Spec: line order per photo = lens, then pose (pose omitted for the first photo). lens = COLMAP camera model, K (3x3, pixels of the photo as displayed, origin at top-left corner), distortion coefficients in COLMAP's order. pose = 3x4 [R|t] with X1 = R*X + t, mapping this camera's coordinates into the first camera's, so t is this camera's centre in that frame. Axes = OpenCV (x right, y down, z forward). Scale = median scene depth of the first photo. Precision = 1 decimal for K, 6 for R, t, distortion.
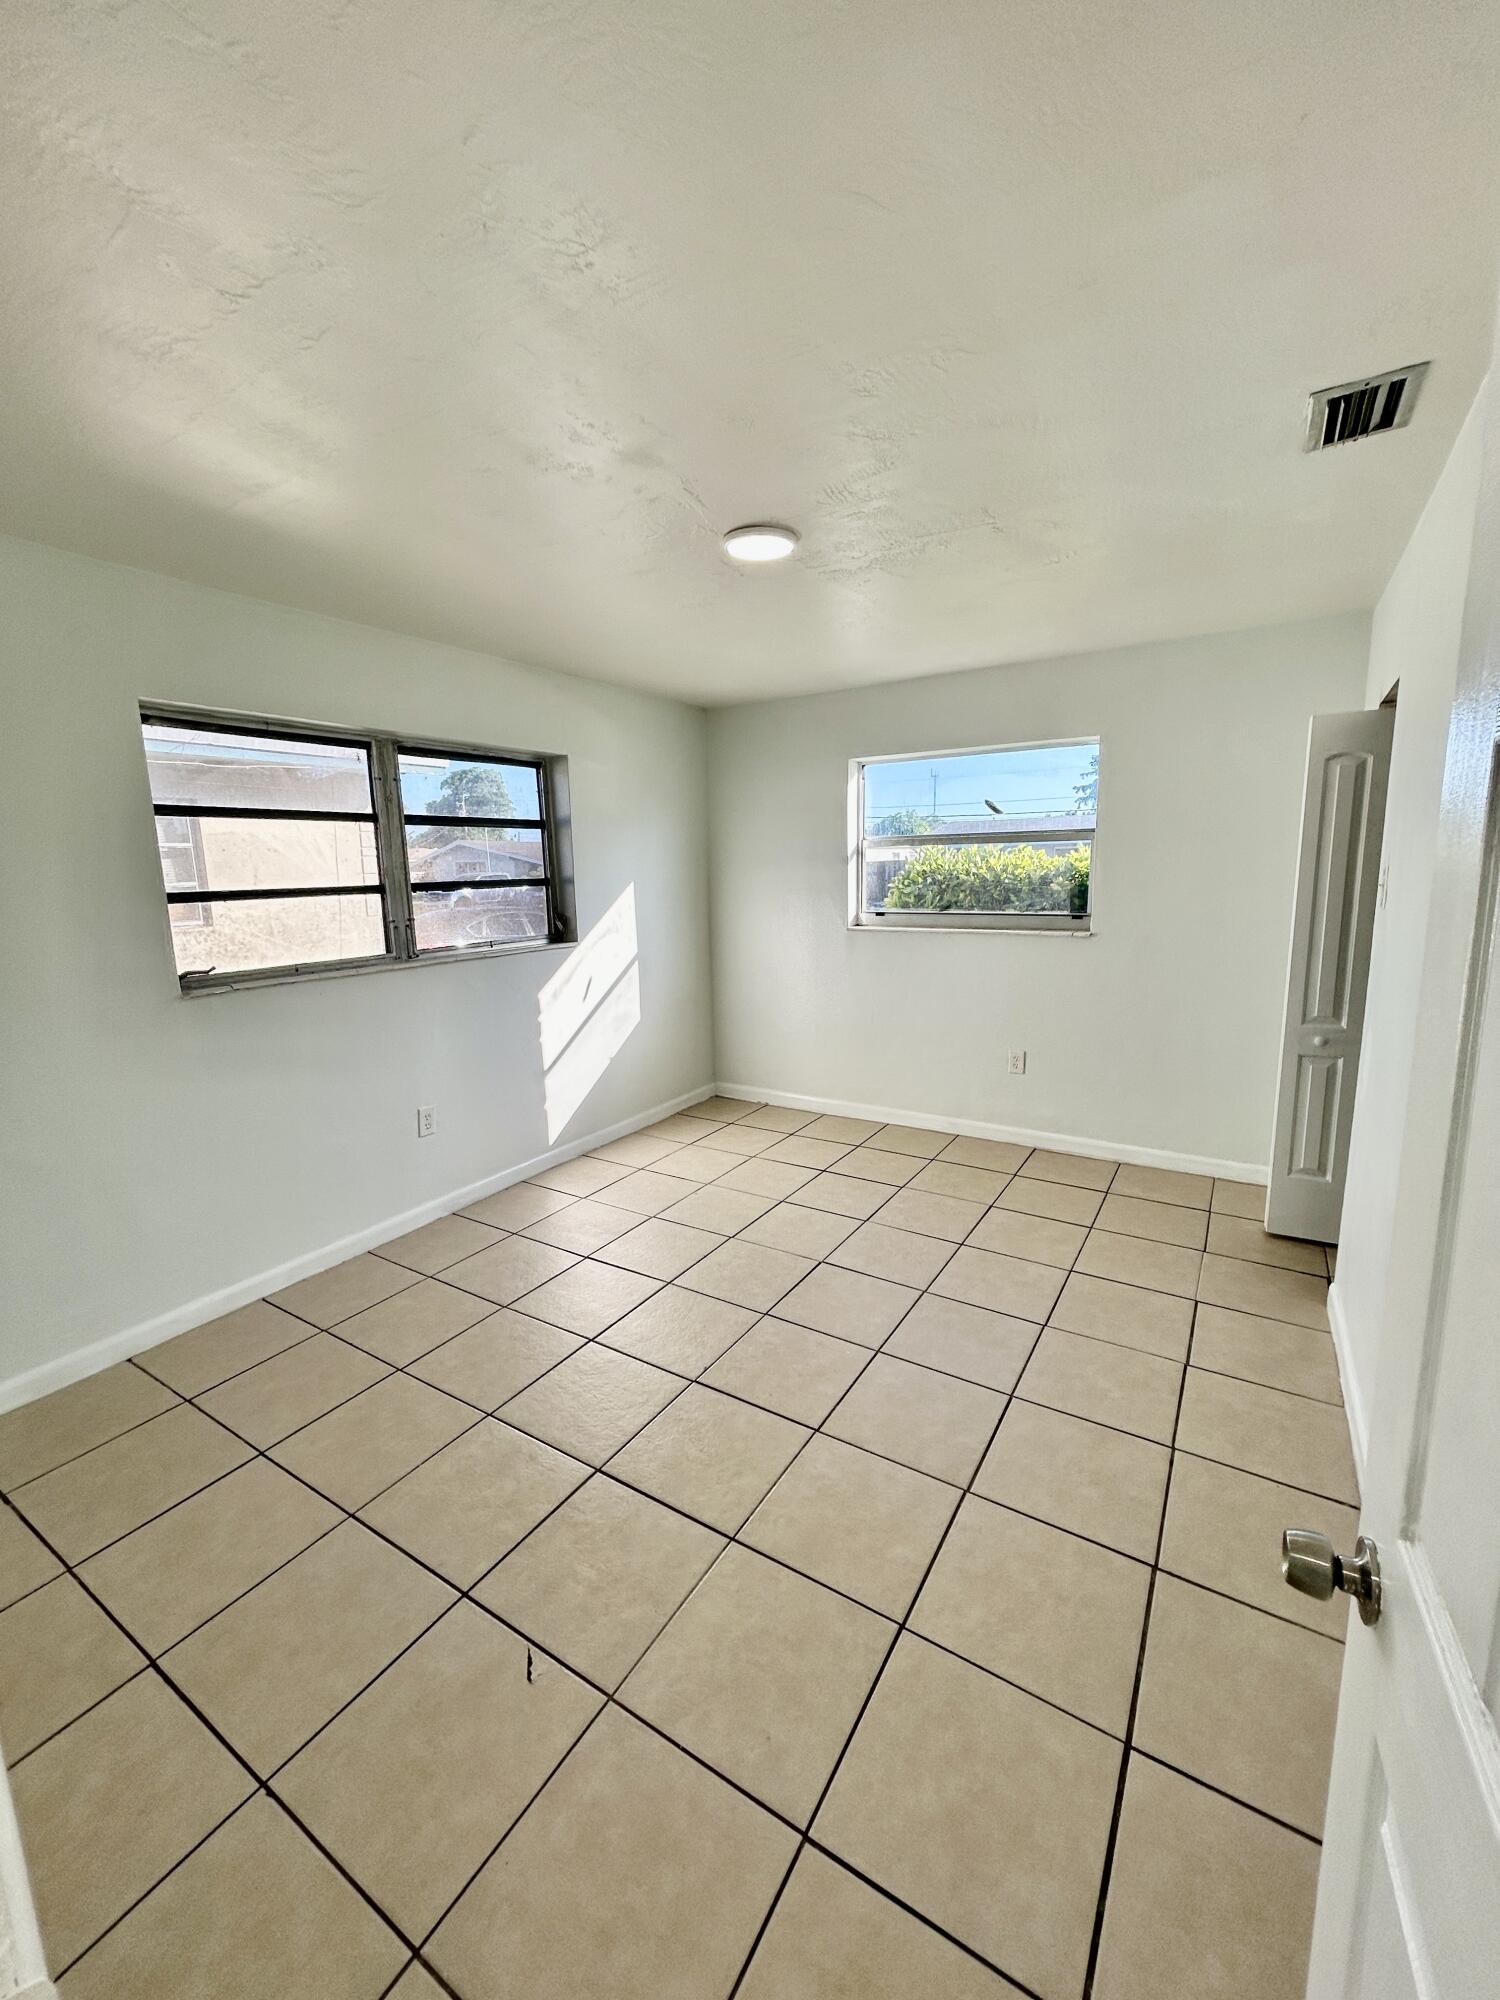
lens RADIAL K [[807.6, 0, 746.9], [0, 807.6, 1000.9], [0, 0, 1]] dist [0.004210, -0.000896]
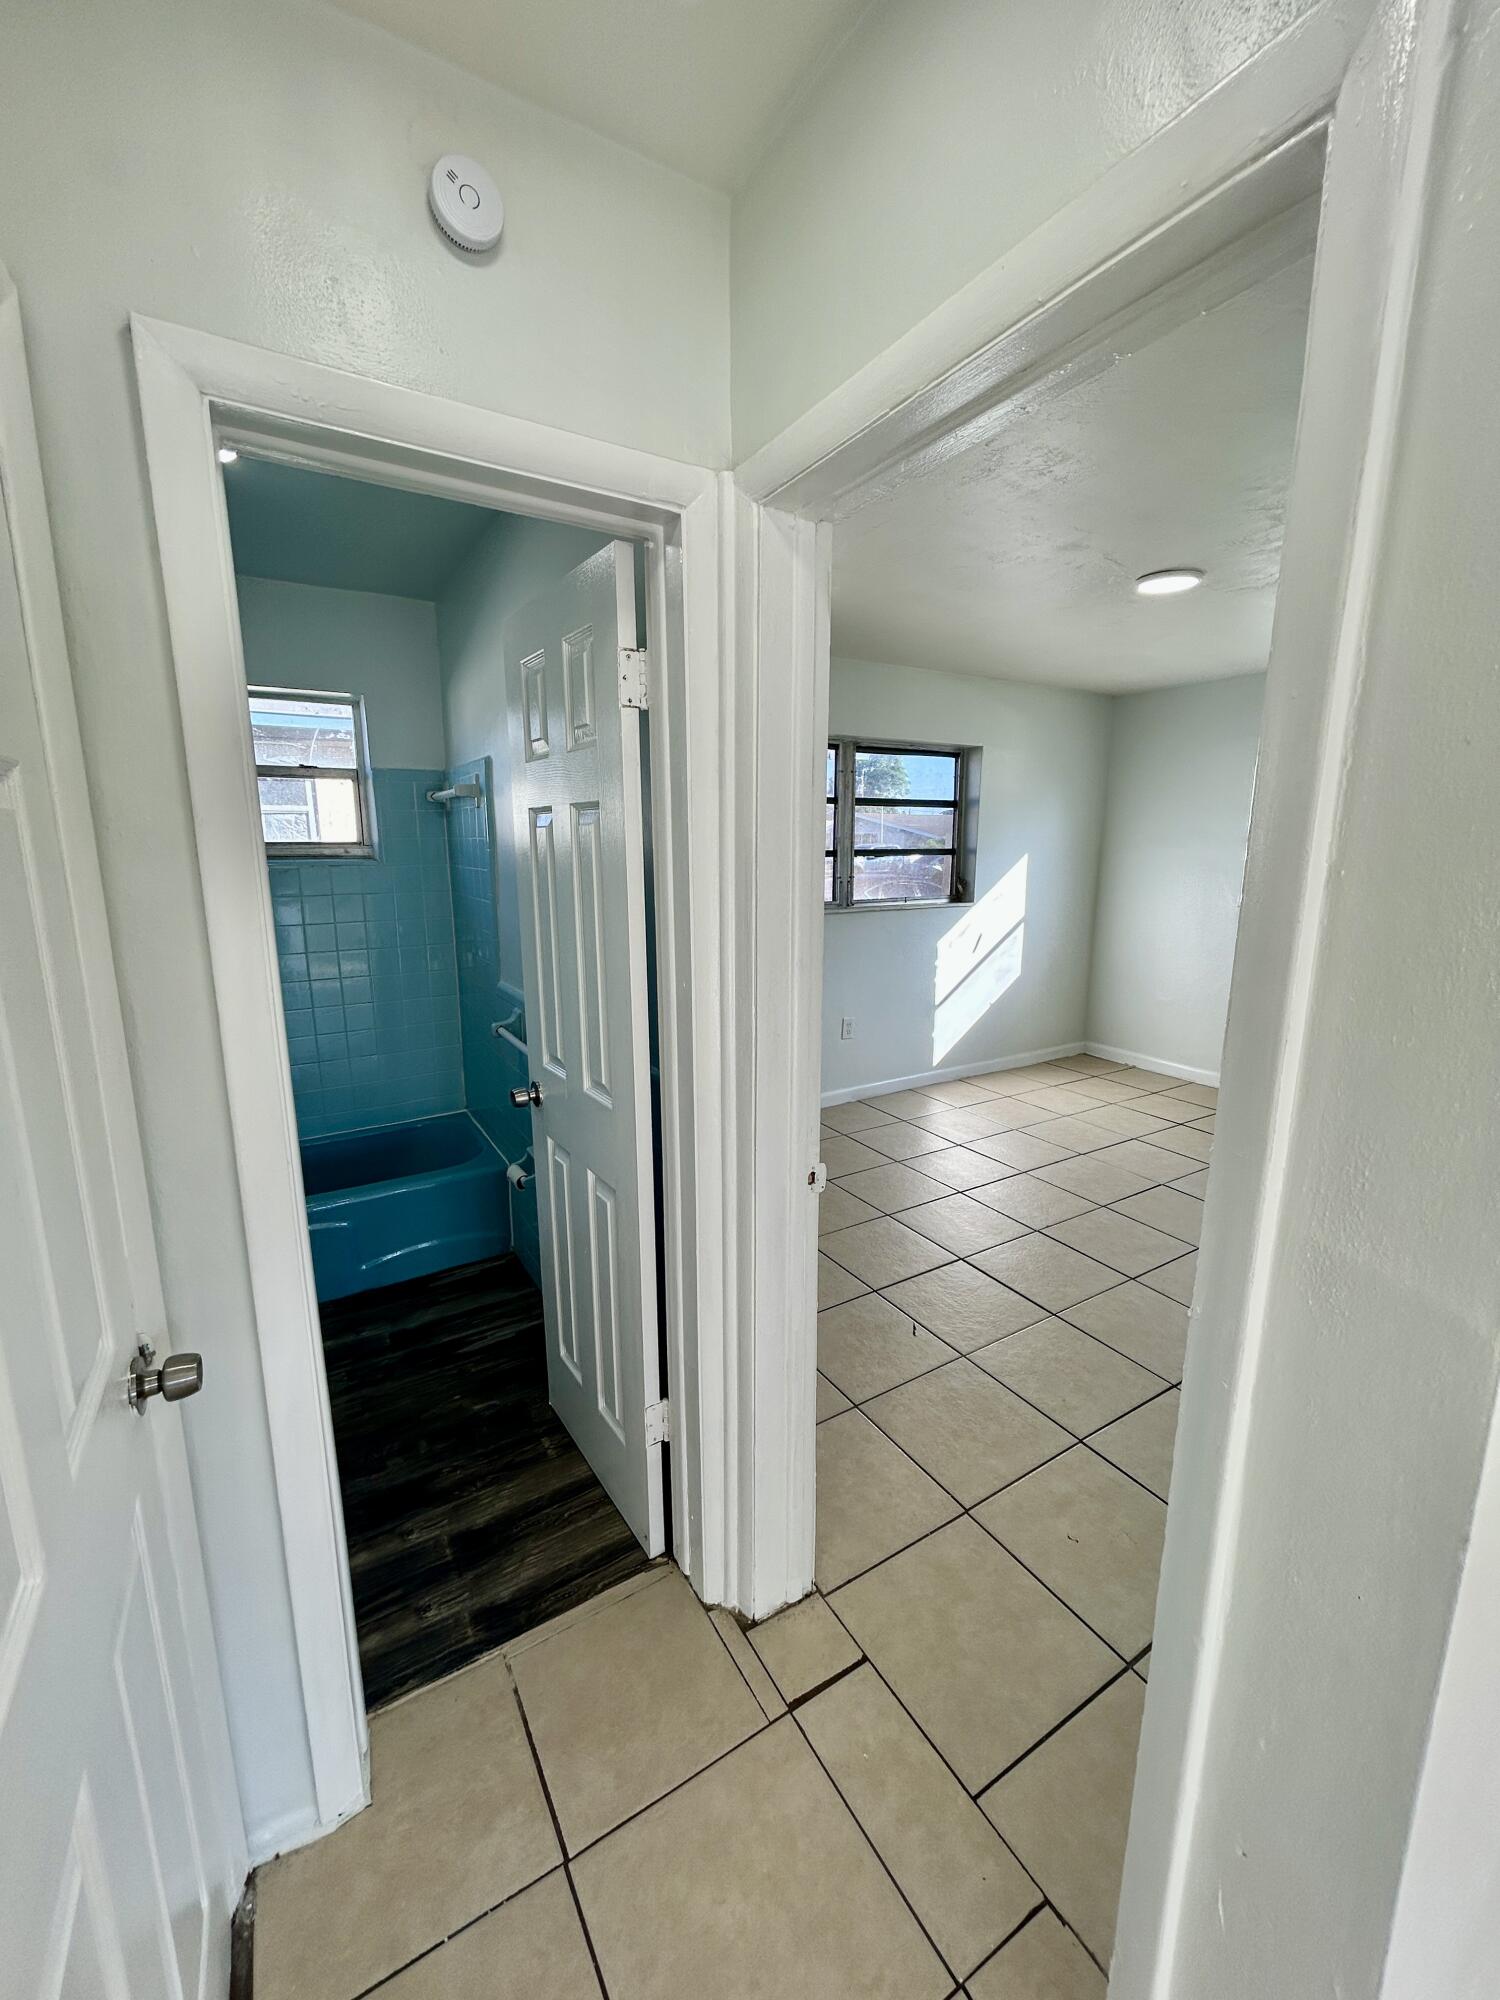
lens RADIAL K [[807.6, 0, 749.2], [0, 807.6, 1002.6], [0, 0, 1]] dist [0.004210, -0.000896]
pose [[0.896101, 0.107584, -0.430614, 0.025480], [-0.091854, 0.994127, 0.057223, 0.038316], [0.434242, -0.011724, 0.900720, -0.237449]]
